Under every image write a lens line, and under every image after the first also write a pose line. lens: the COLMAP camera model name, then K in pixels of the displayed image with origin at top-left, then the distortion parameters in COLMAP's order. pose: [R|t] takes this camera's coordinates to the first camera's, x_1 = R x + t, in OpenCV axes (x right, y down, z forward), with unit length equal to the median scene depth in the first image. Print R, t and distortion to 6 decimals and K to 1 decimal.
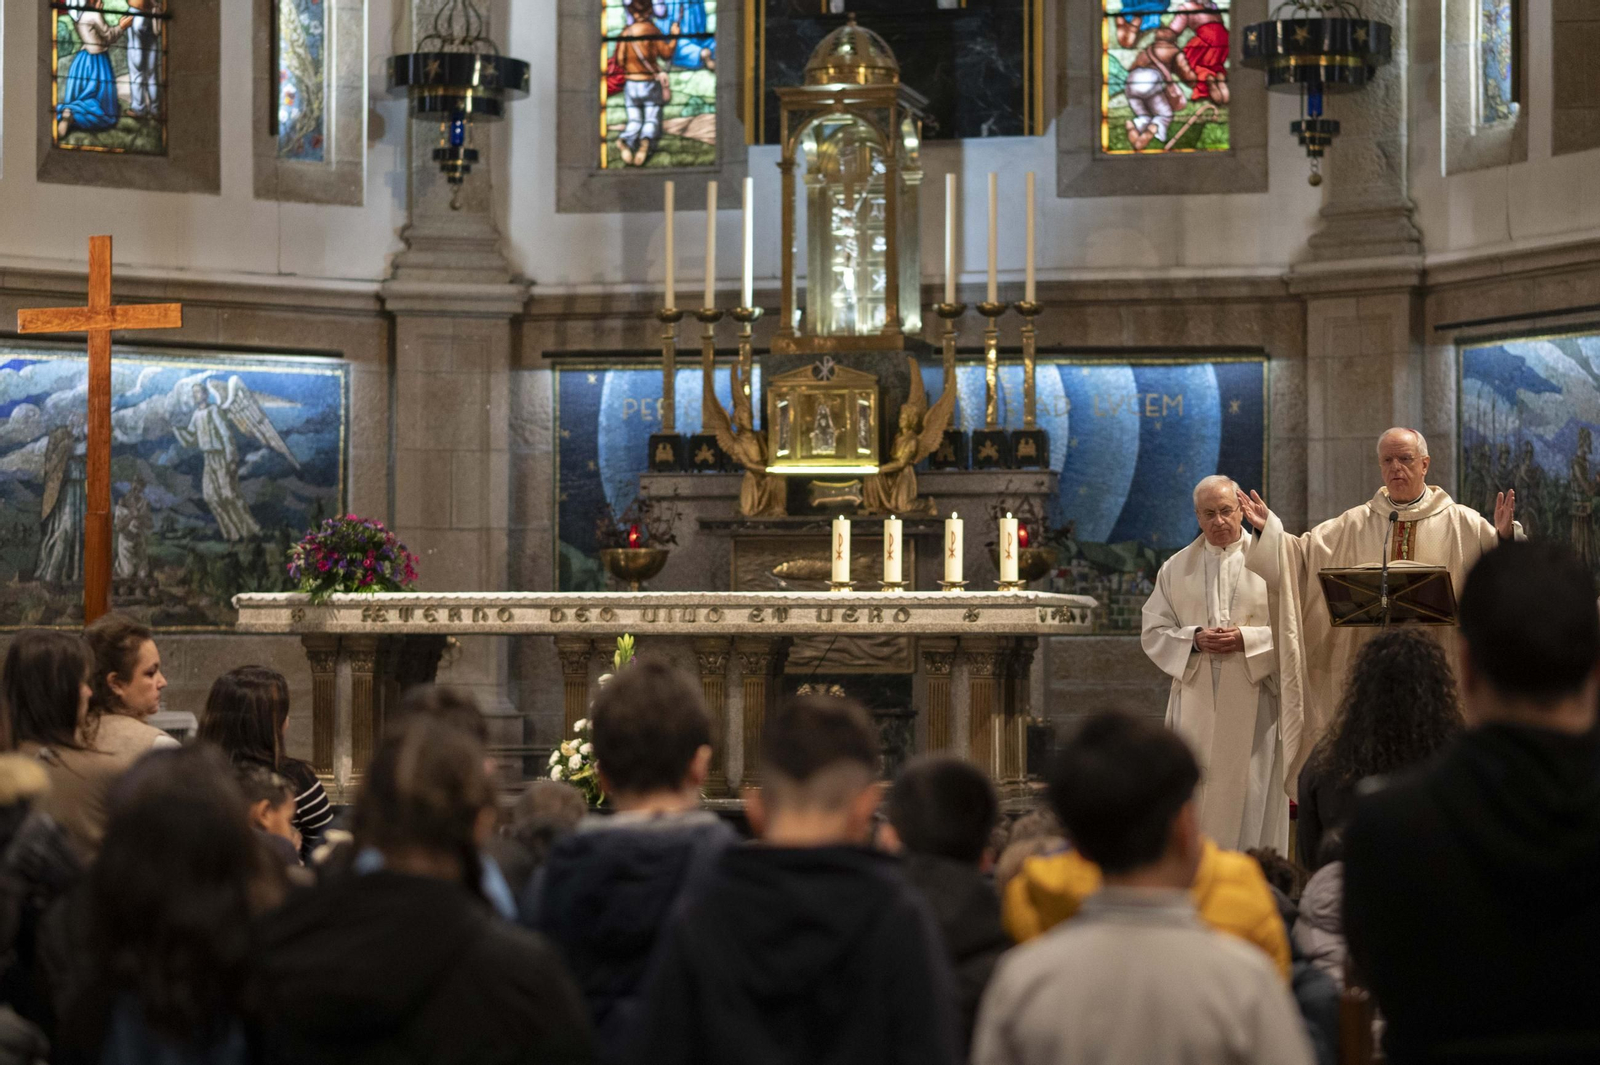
lens RADIAL K [[3675.2, 0, 867.6], [0, 3675.2, 611.8], [0, 0, 1]] dist [-0.065312, 0.000000]
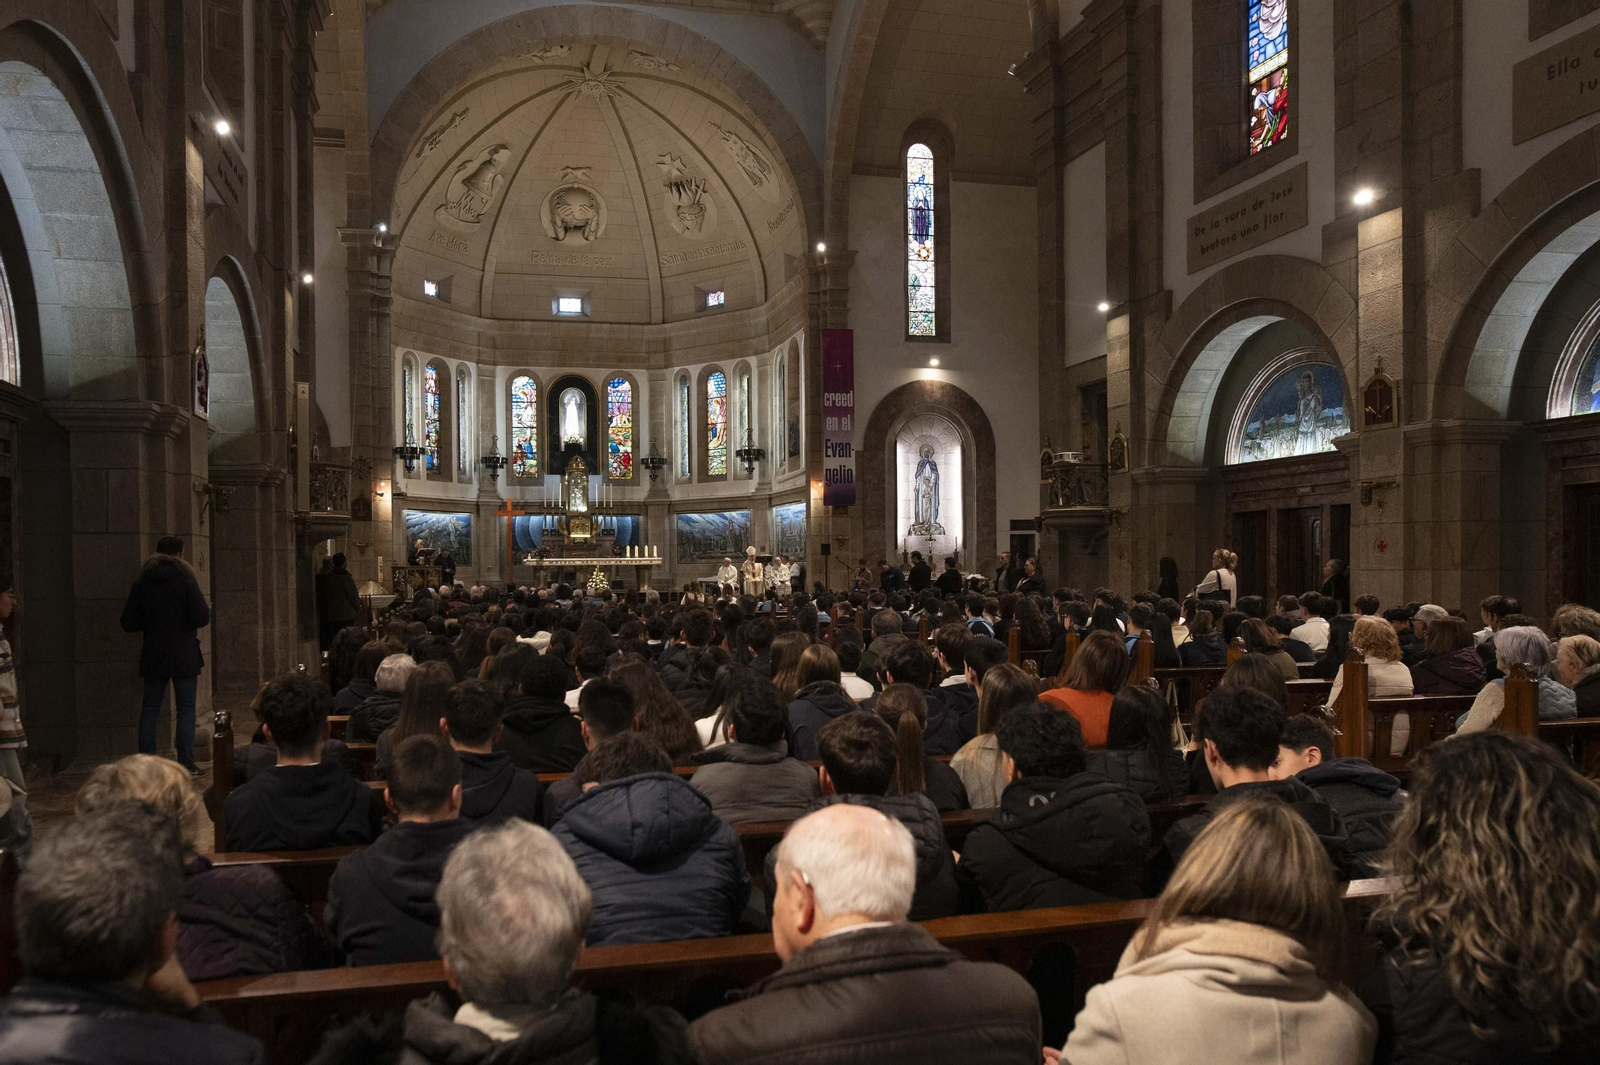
lens RADIAL K [[1095.6, 0, 721.0], [0, 1095.6, 601.4], [0, 0, 1]] dist [-0.038744, 0.023336]
pose [[0.898299, -0.025229, 0.438660, -0.522027], [0.007406, 0.999078, 0.042295, -0.007207], [-0.439322, -0.034745, 0.897657, -0.576121]]
